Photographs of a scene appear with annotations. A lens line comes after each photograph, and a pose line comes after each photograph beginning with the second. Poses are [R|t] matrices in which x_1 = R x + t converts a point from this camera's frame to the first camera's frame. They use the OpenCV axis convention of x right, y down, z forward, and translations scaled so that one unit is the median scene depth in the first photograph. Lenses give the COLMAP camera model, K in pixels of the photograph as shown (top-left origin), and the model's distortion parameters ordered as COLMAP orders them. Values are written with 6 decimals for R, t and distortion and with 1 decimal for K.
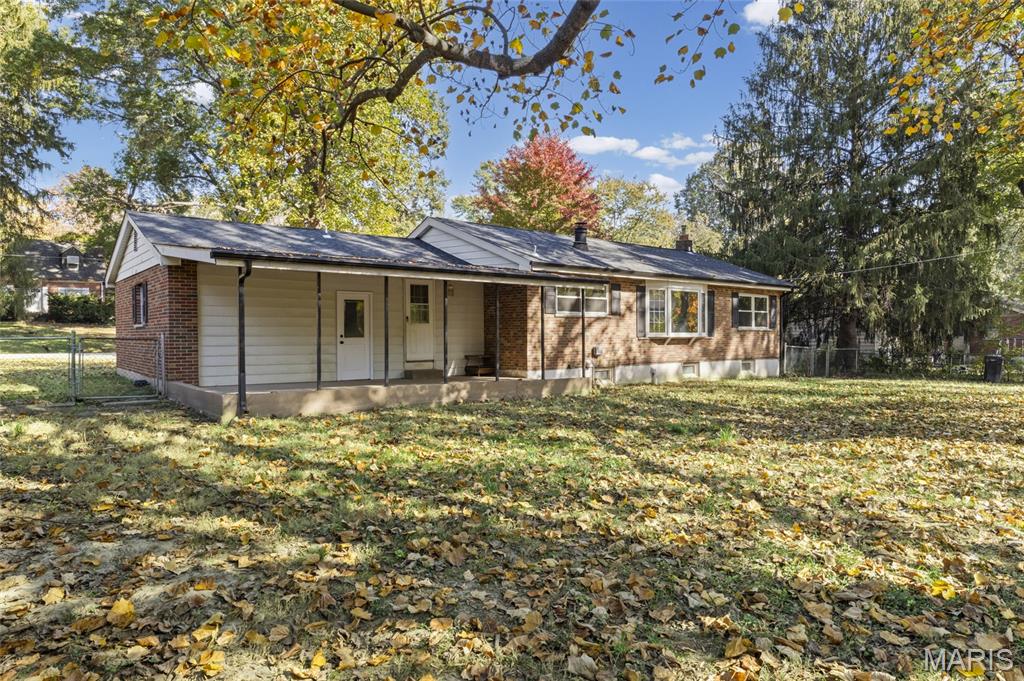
lens RADIAL K [[655.3, 0, 514.4], [0, 655.3, 348.3], [0, 0, 1]] dist [-0.008860, -0.001110]
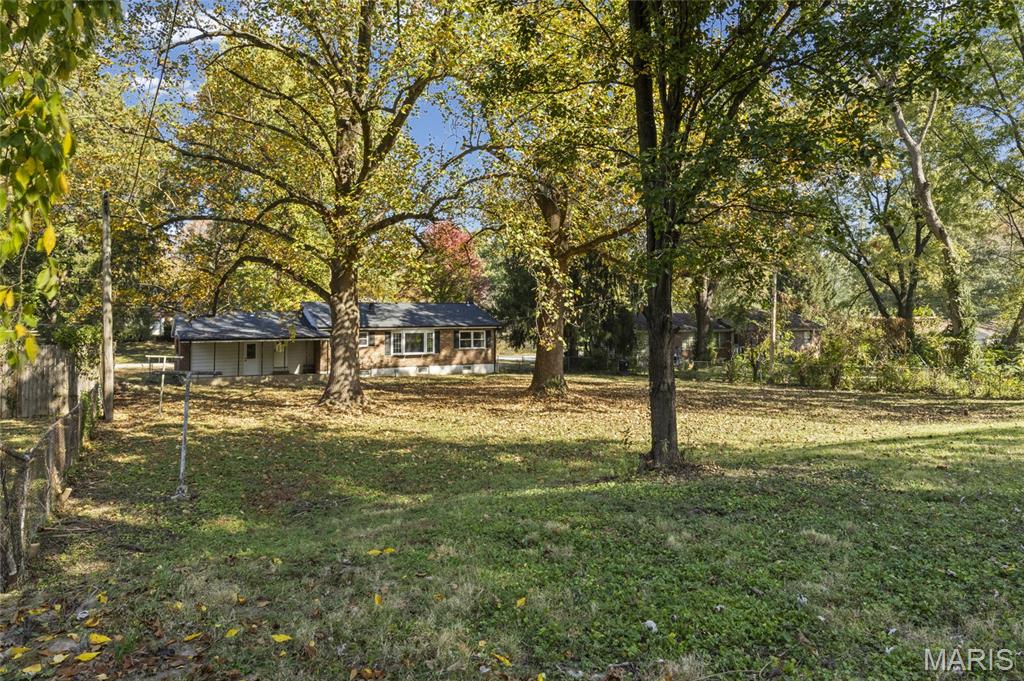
lens RADIAL K [[655.3, 0, 510.2], [0, 655.3, 337.4], [0, 0, 1]] dist [-0.008860, -0.001110]
pose [[0.986254, -0.014595, -0.164591, 0.878841], [0.012809, 0.999847, -0.011912, -0.041343], [0.164740, 0.009640, 0.986290, -1.011889]]
